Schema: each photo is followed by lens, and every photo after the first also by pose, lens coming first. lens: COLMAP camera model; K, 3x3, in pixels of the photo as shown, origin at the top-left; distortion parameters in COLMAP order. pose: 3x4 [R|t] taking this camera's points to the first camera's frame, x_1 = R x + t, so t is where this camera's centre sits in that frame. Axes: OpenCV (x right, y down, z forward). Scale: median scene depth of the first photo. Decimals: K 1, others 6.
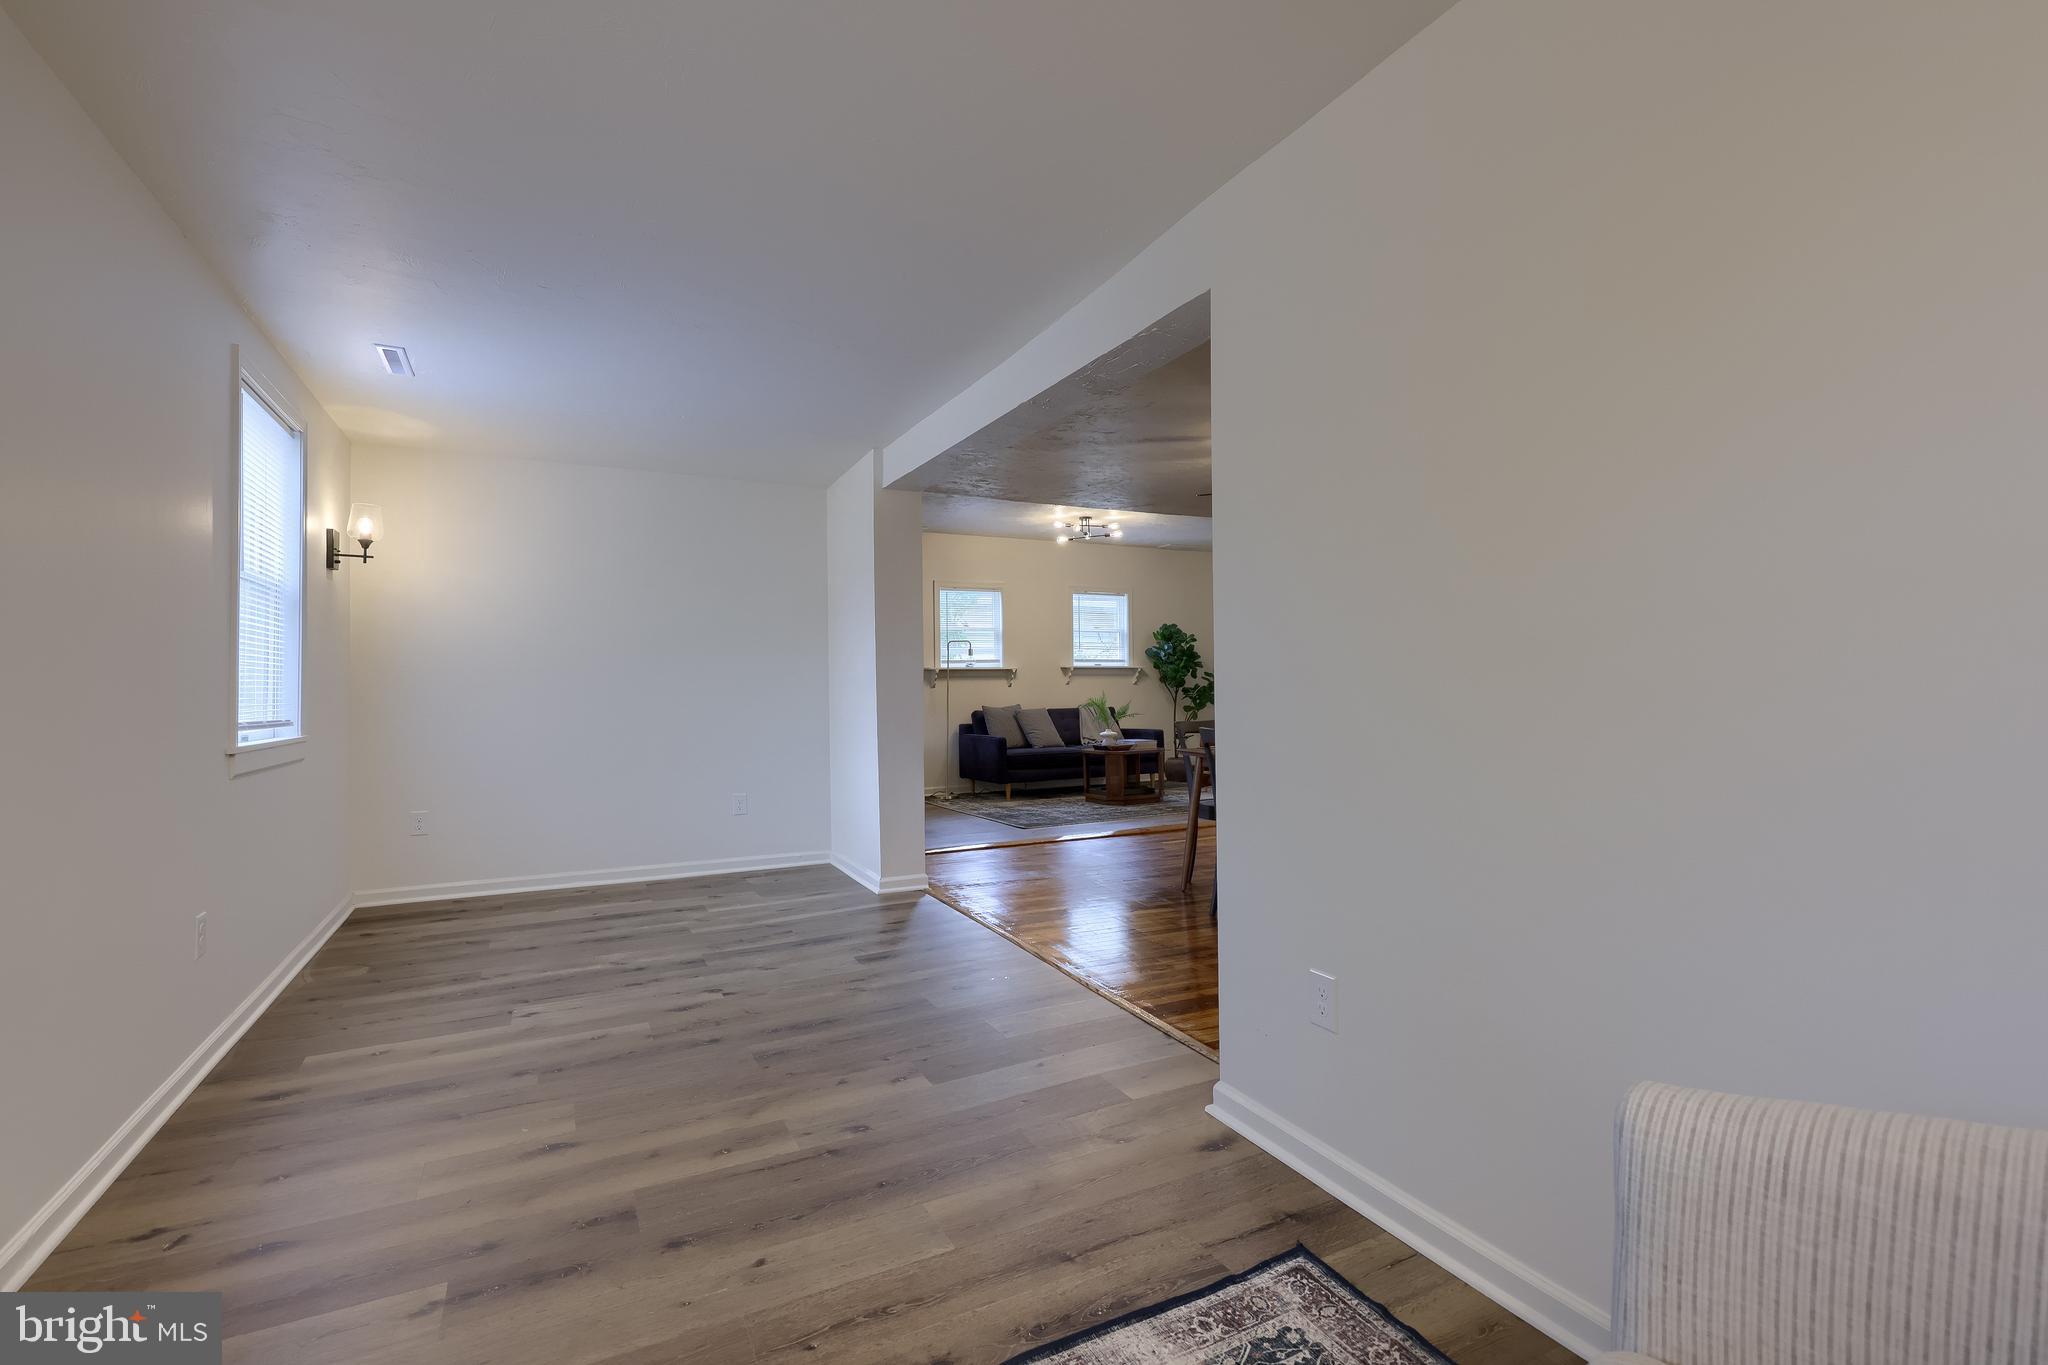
lens RADIAL K [[932.7, 0, 1011.6], [0, 932.7, 685.1], [0, 0, 1]] dist [0.000212, -0.000307]
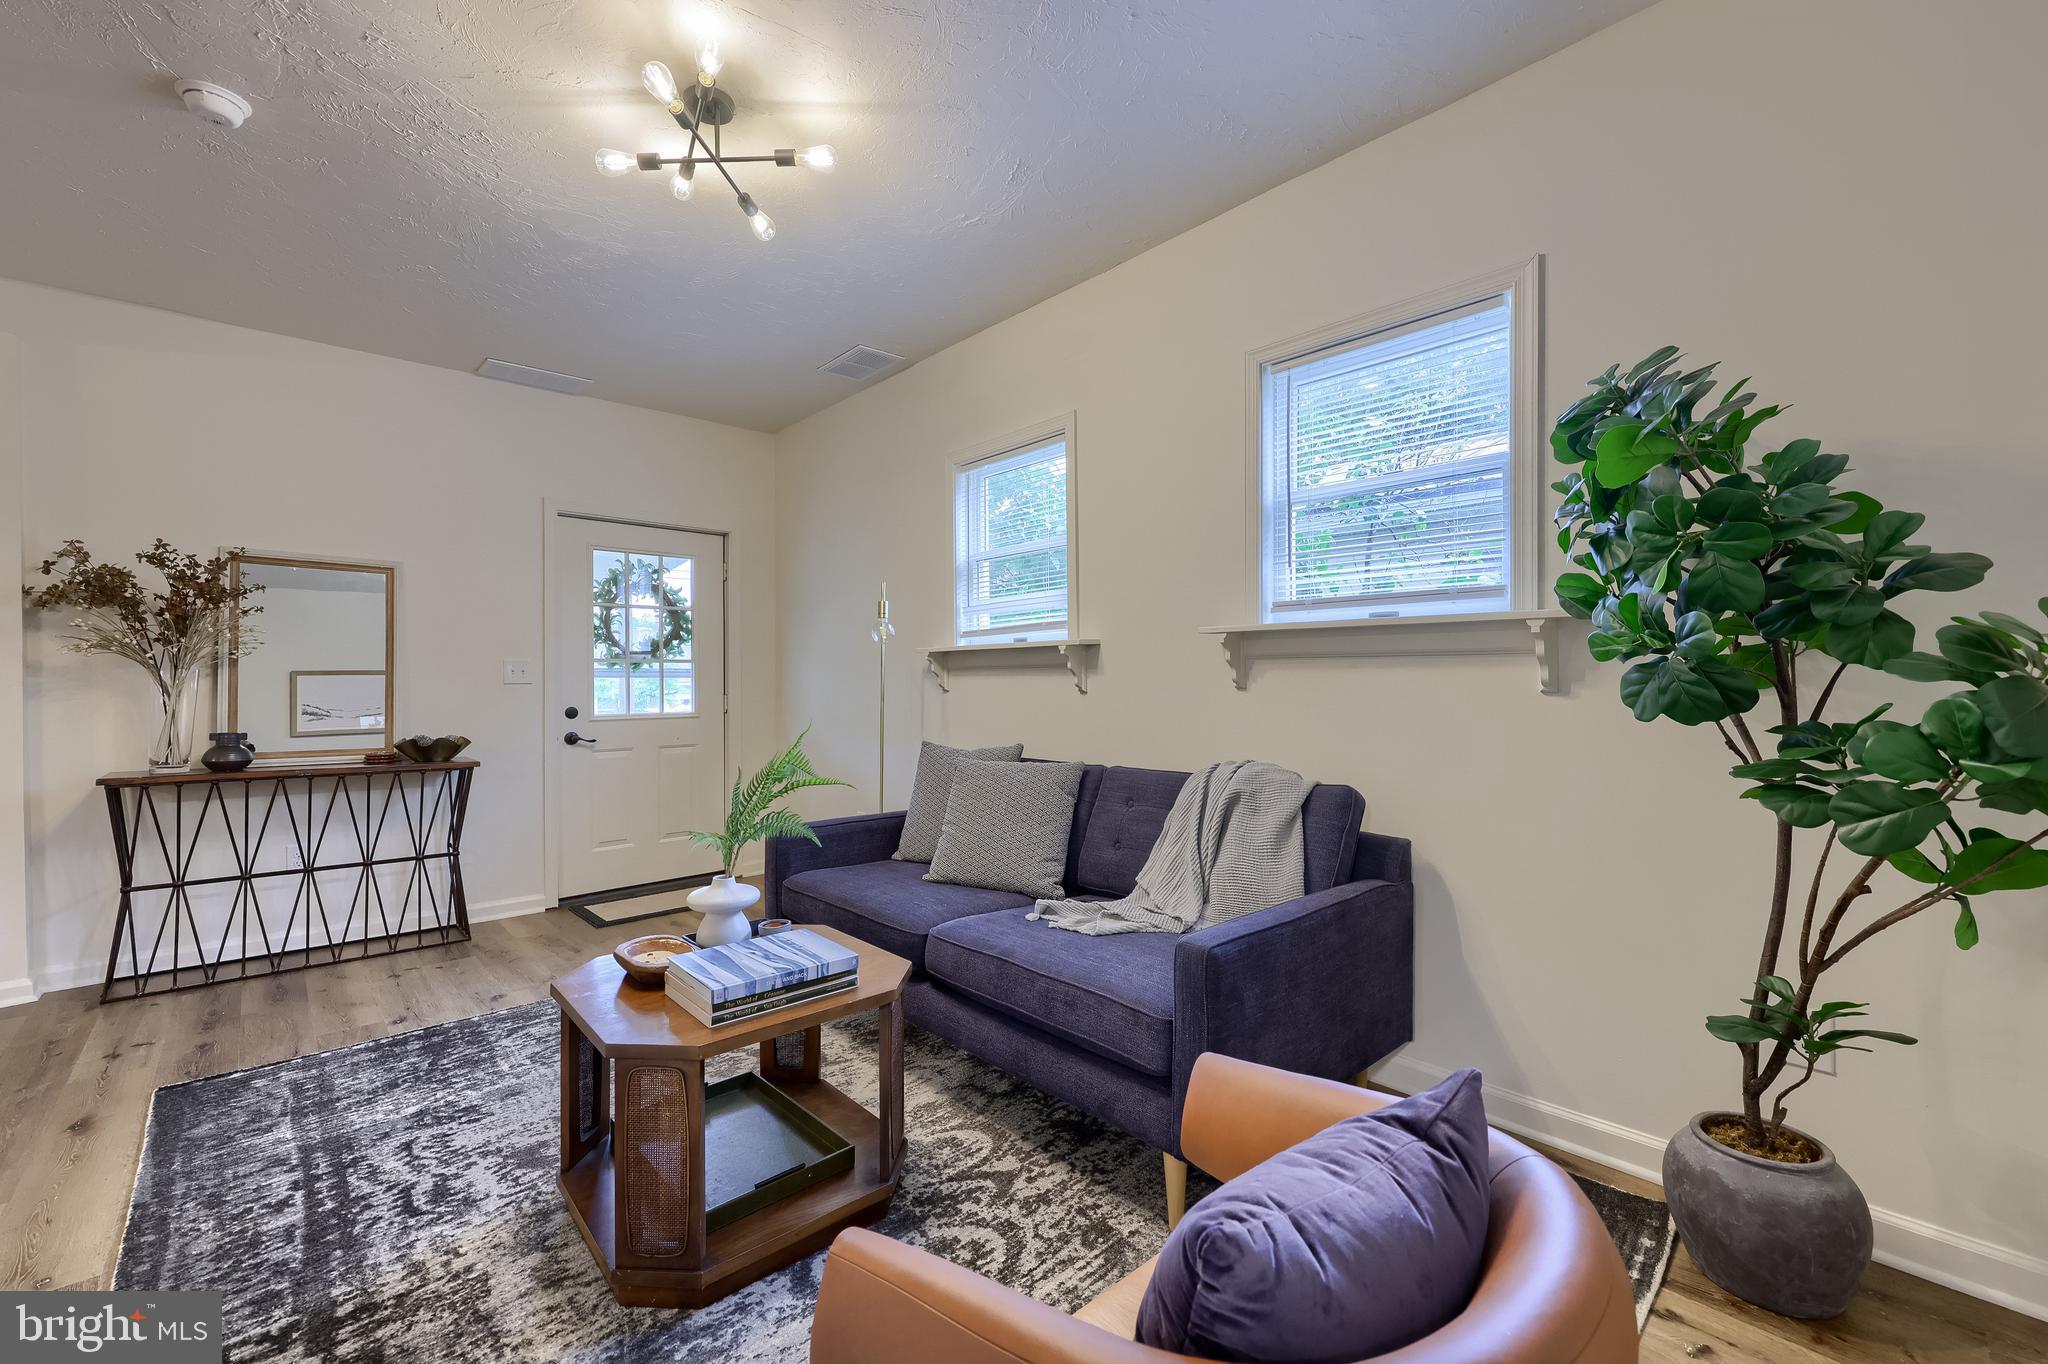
lens RADIAL K [[832.6, 0, 1005.8], [0, 832.6, 674.8], [0, 0, 1]] dist [0.001021, -0.000227]
pose [[0.269985, 0.003652, -0.962858, 0.320859], [0.005893, 0.999968, 0.005445, -0.007823], [0.962847, -0.007145, 0.269954, 0.936319]]
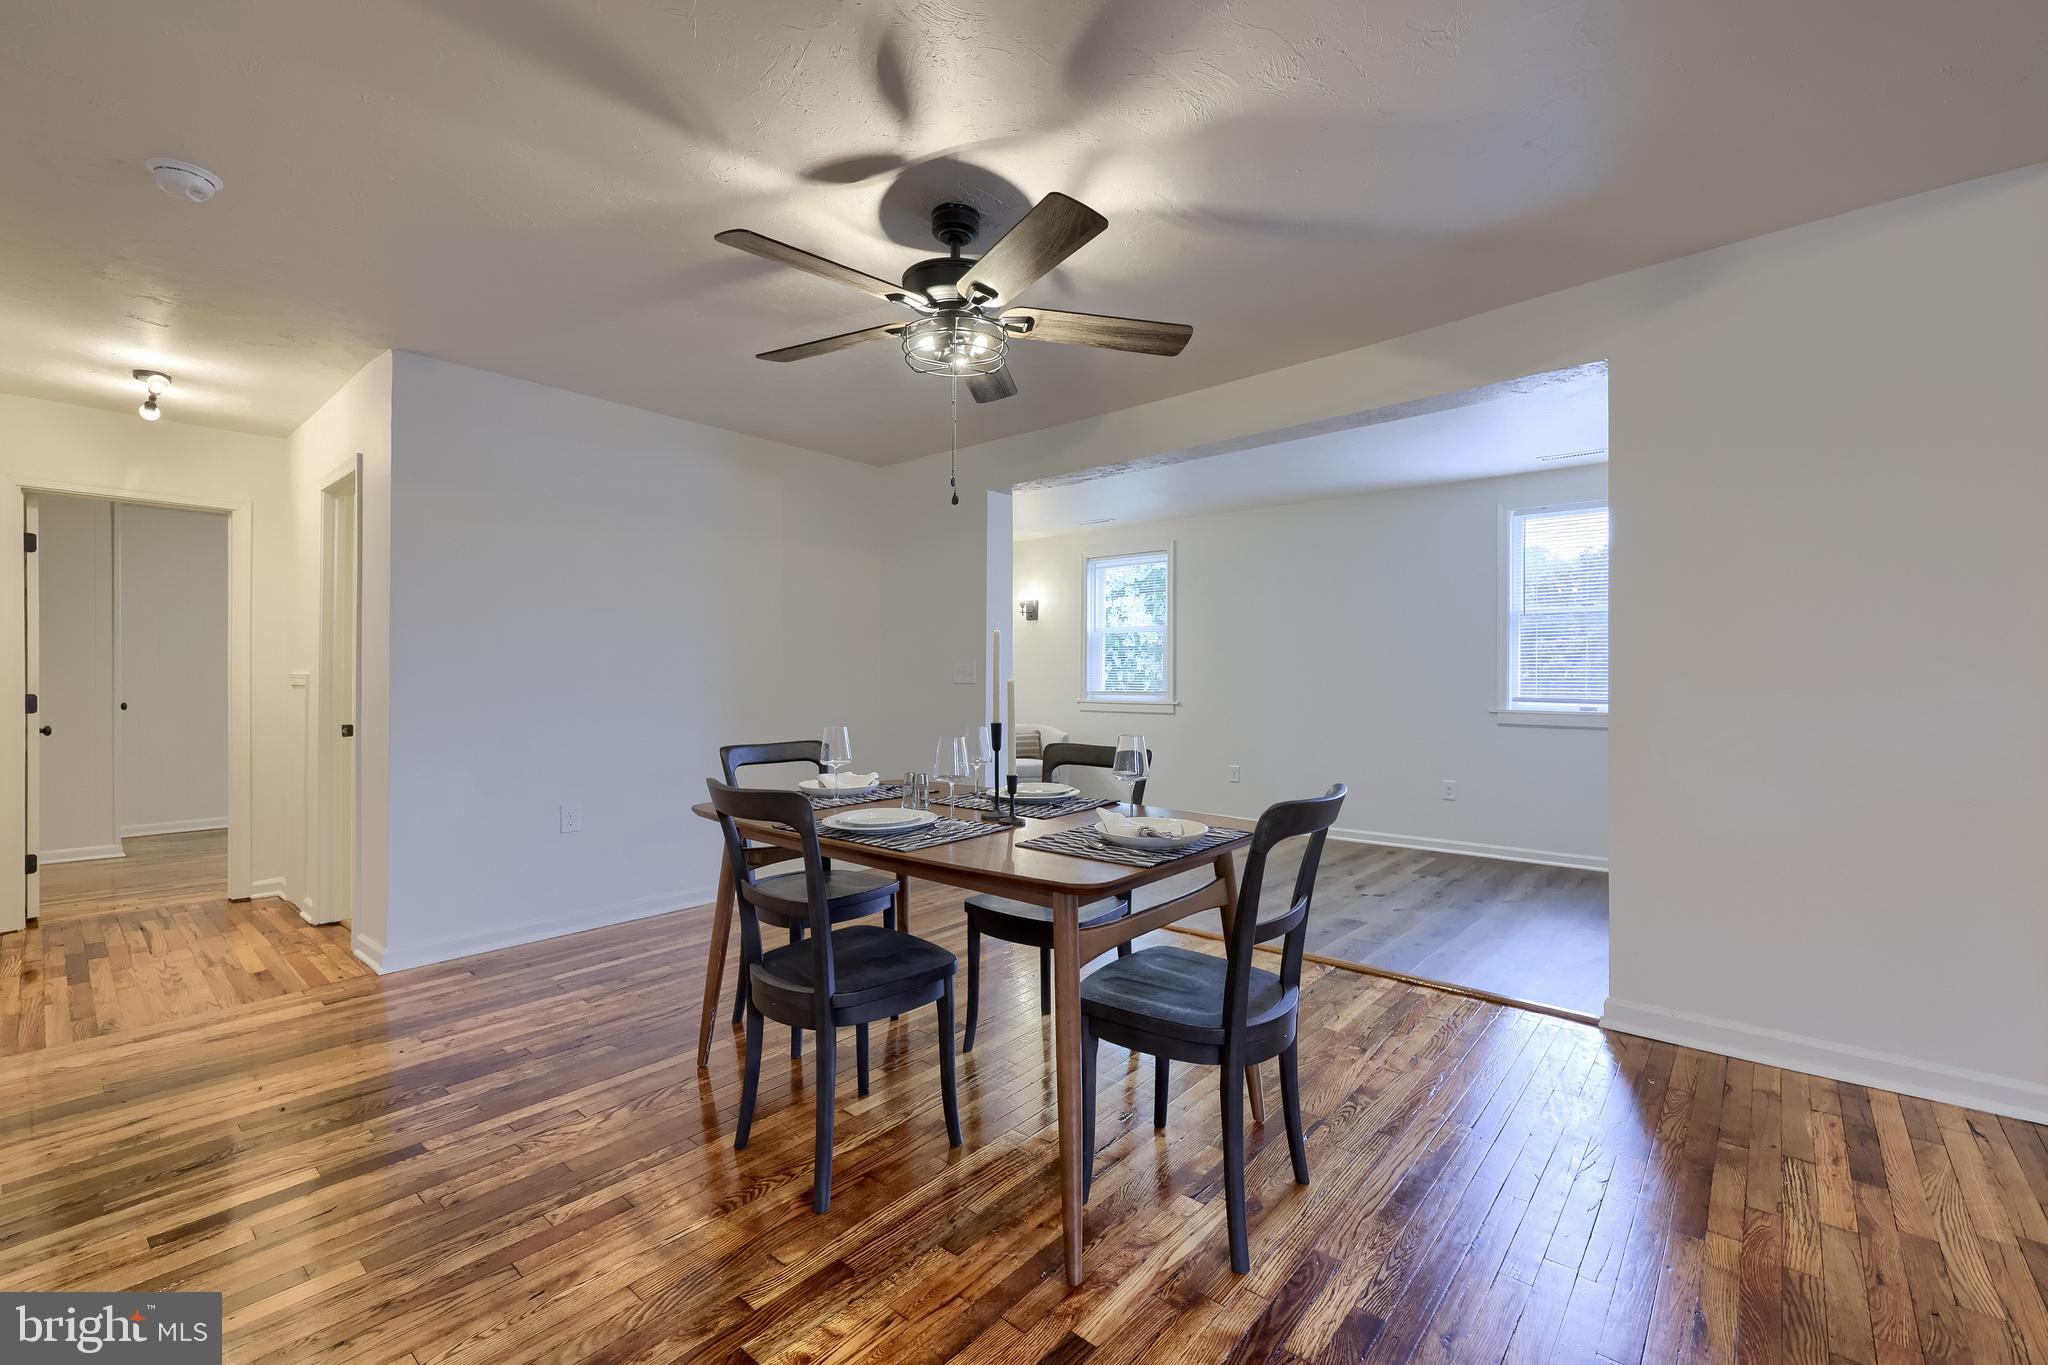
lens RADIAL K [[880.3, 0, 1024.2], [0, 880.3, 670.8], [0, 0, 1]] dist [0.003328, -0.002027]
pose [[-0.922084, 0.002942, -0.386978, 0.248321], [0.005925, 0.999961, -0.006517, -0.002150], [0.386944, -0.008303, -0.922066, 0.733960]]
